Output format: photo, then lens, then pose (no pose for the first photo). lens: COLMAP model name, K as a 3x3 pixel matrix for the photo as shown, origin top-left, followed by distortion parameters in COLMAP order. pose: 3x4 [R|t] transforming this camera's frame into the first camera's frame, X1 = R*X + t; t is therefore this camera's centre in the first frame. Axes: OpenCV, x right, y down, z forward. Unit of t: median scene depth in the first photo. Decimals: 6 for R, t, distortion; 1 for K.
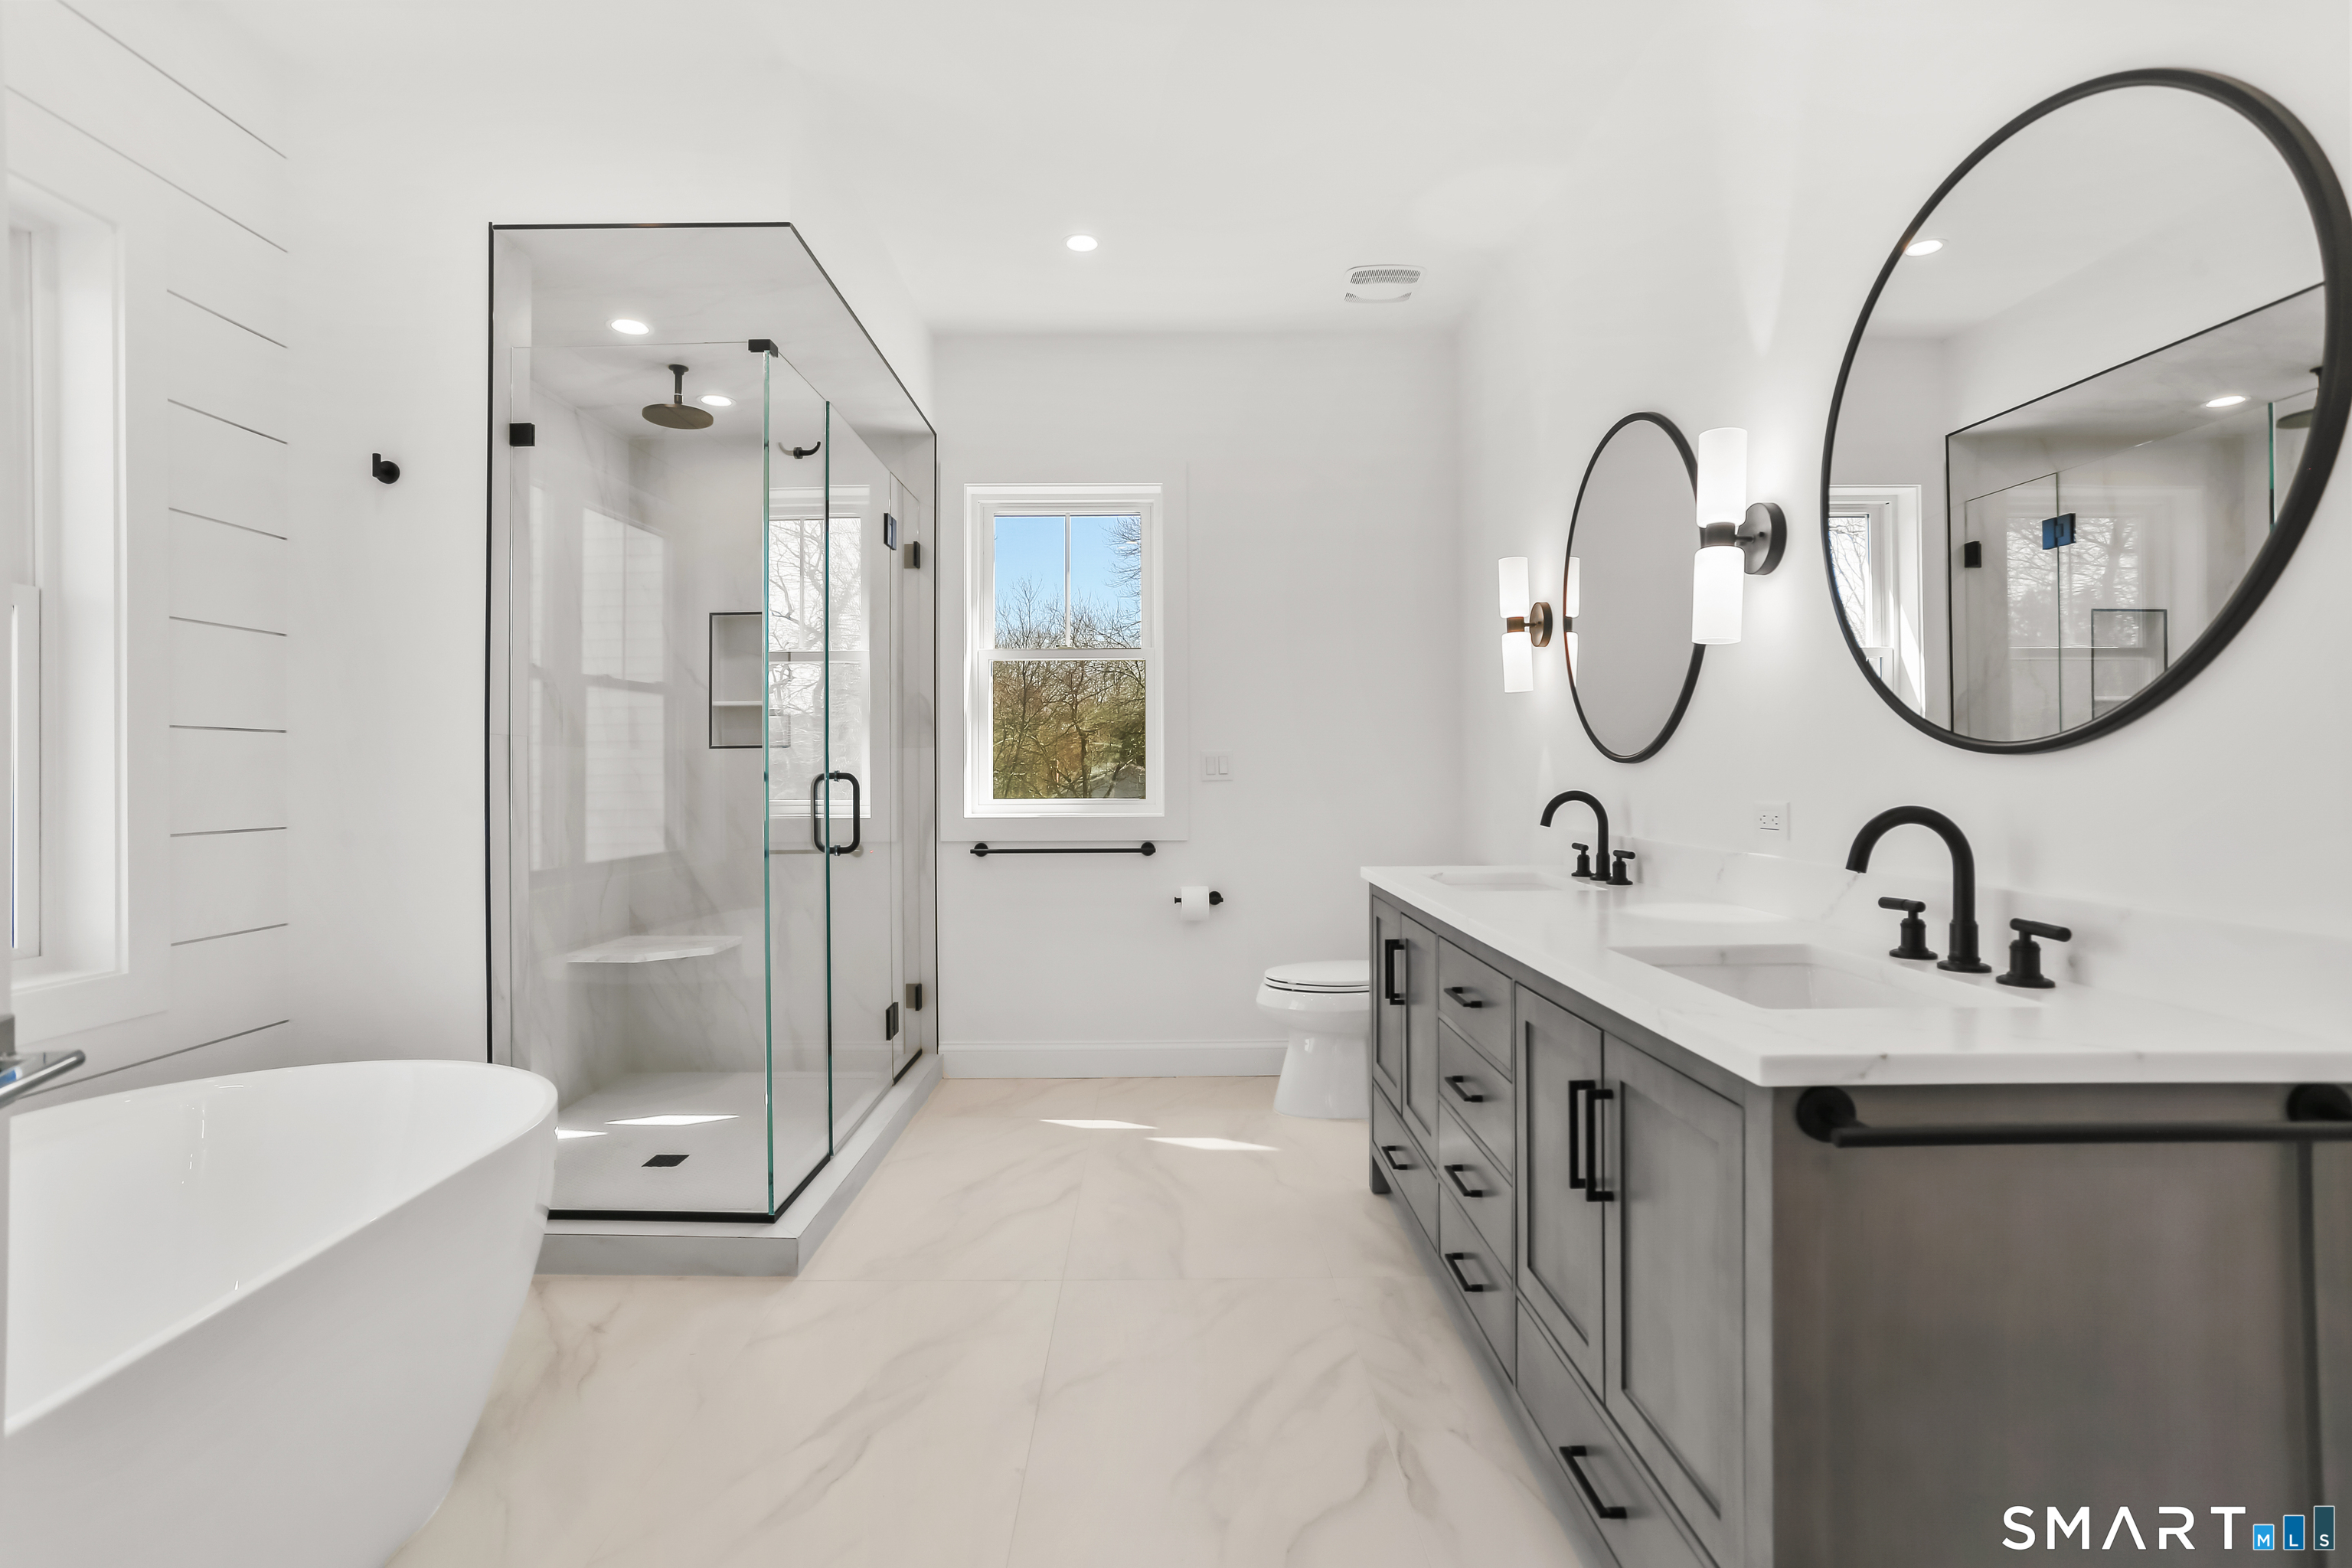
lens RADIAL K [[1135.1, 0, 1176.6], [0, 1135.1, 769.5], [0, 0, 1]] dist [-0.051534, 0.033670]
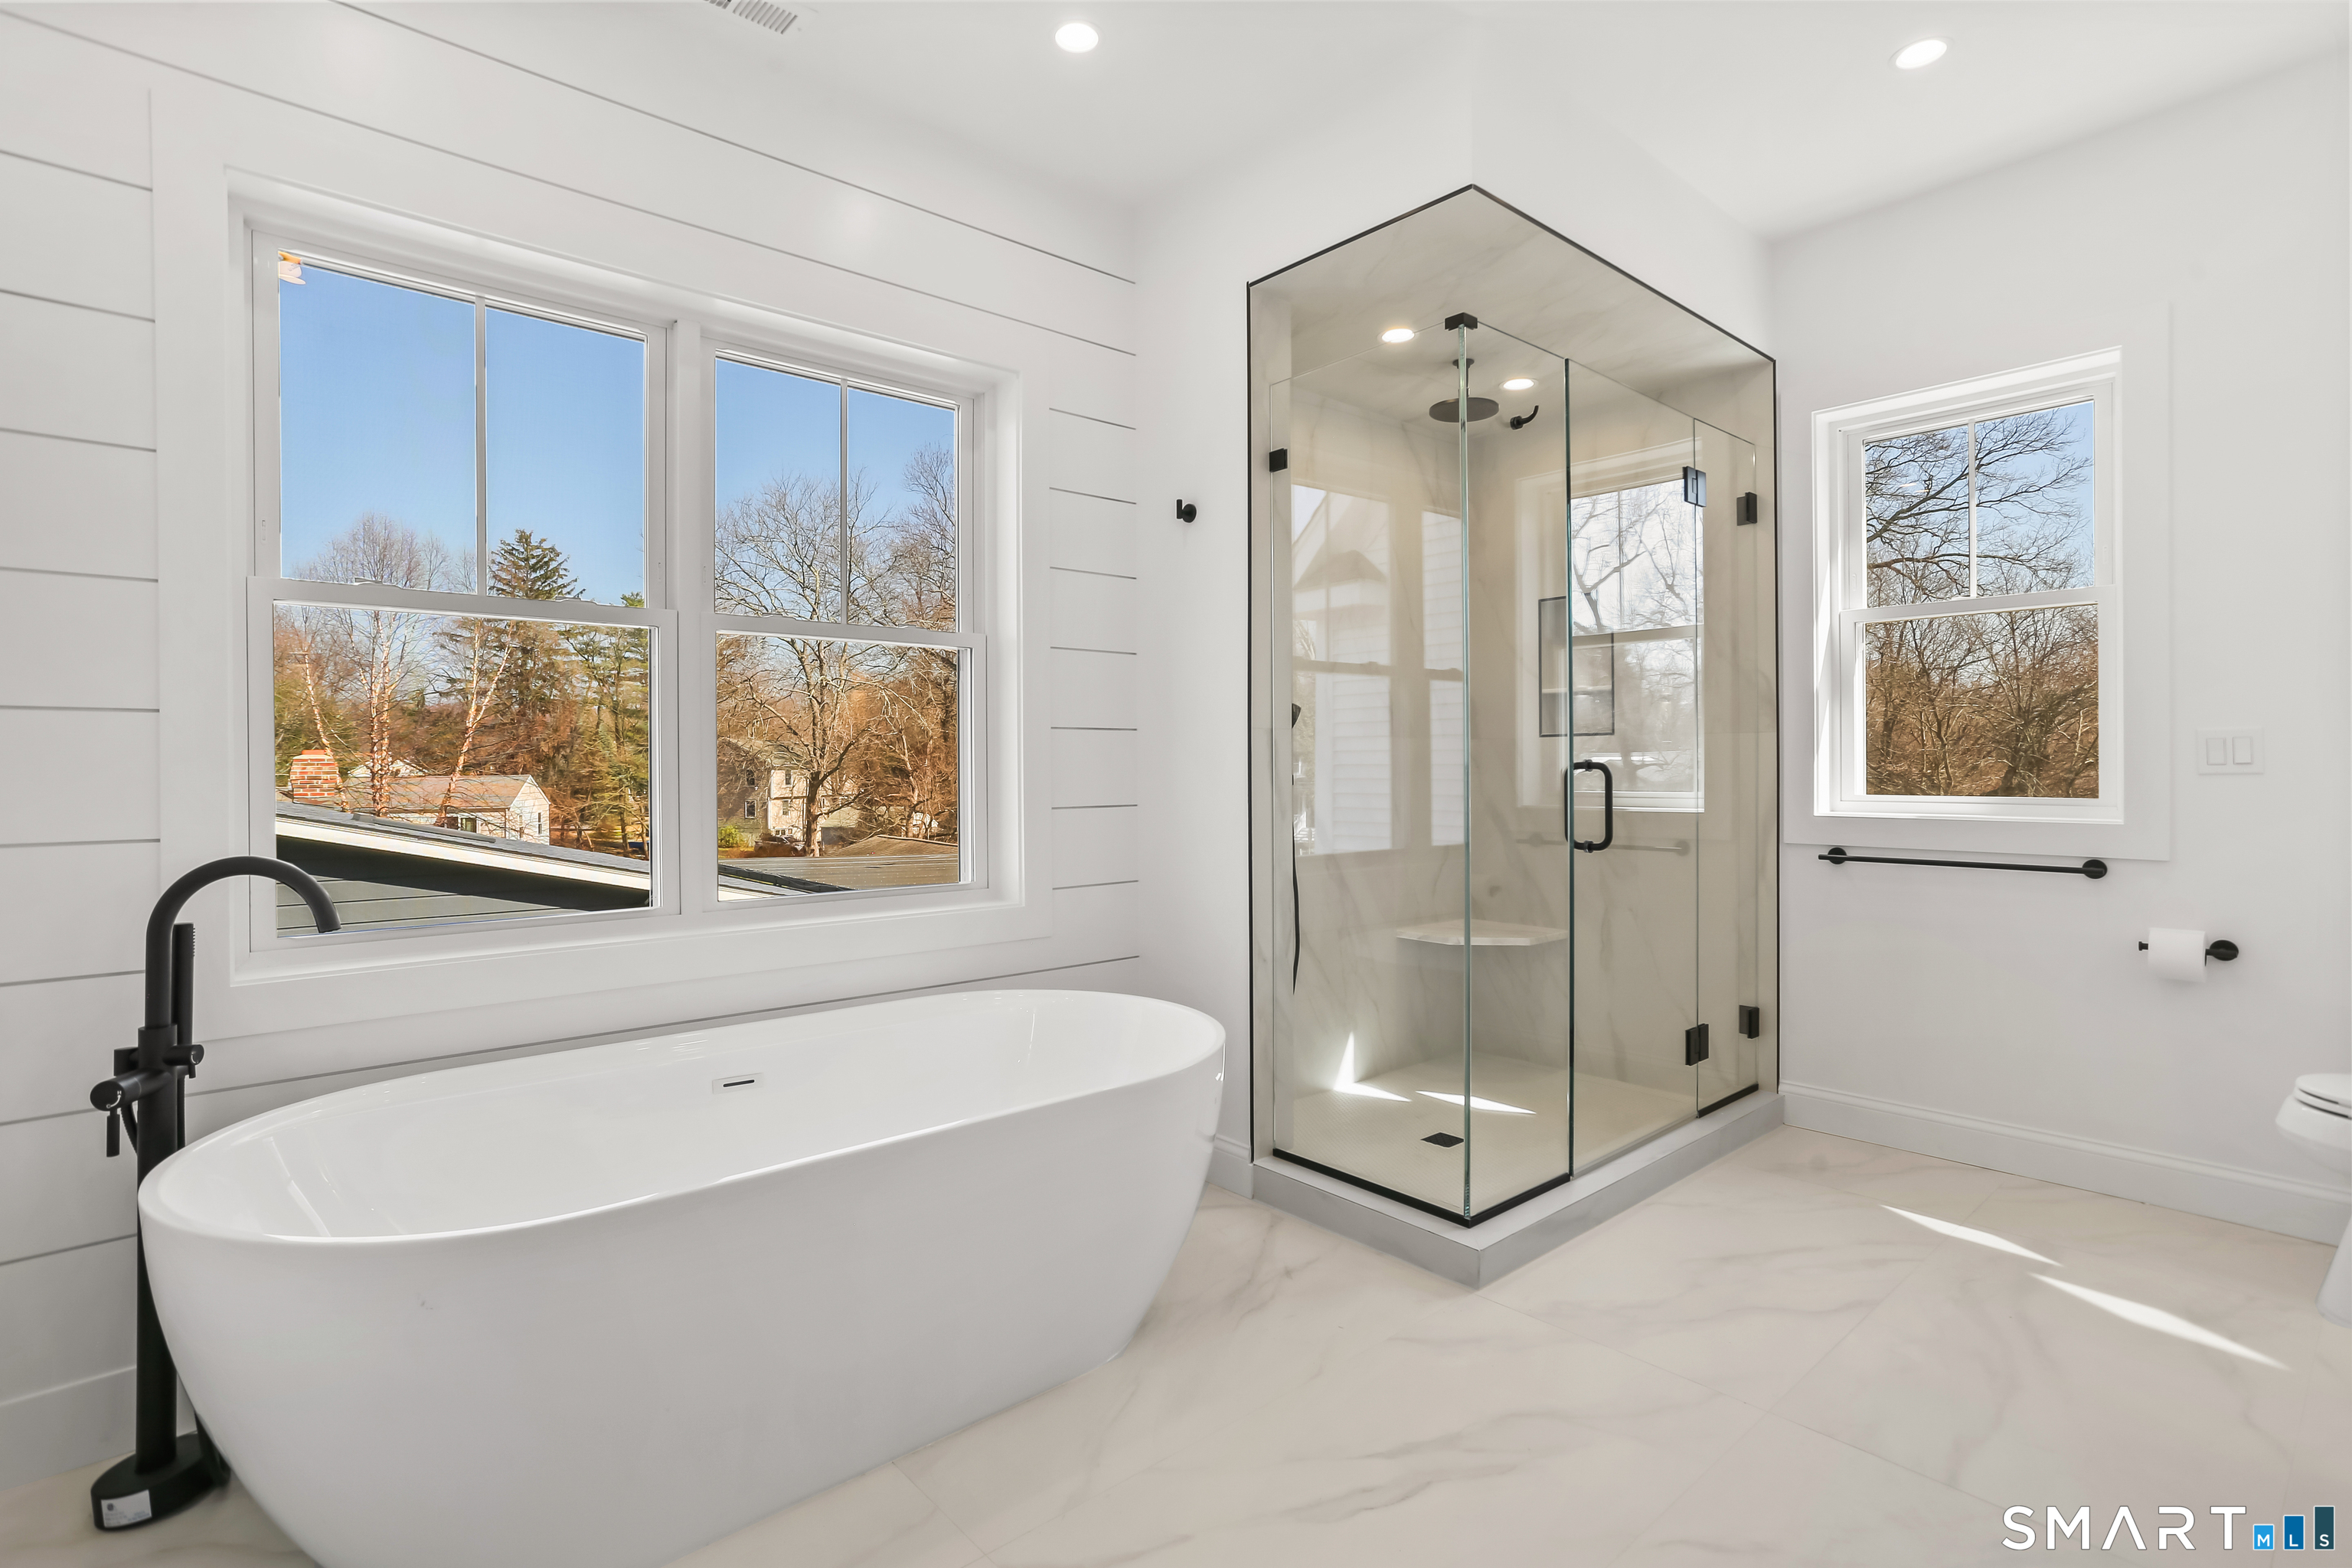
lens RADIAL K [[1135.1, 0, 1176.6], [0, 1135.1, 769.5], [0, 0, 1]] dist [-0.051534, 0.033670]
pose [[0.650081, 0.005315, -0.759847, 0.139951], [0.002554, 0.999955, 0.009180, -0.000228], [0.759861, -0.007908, 0.650038, 0.120453]]
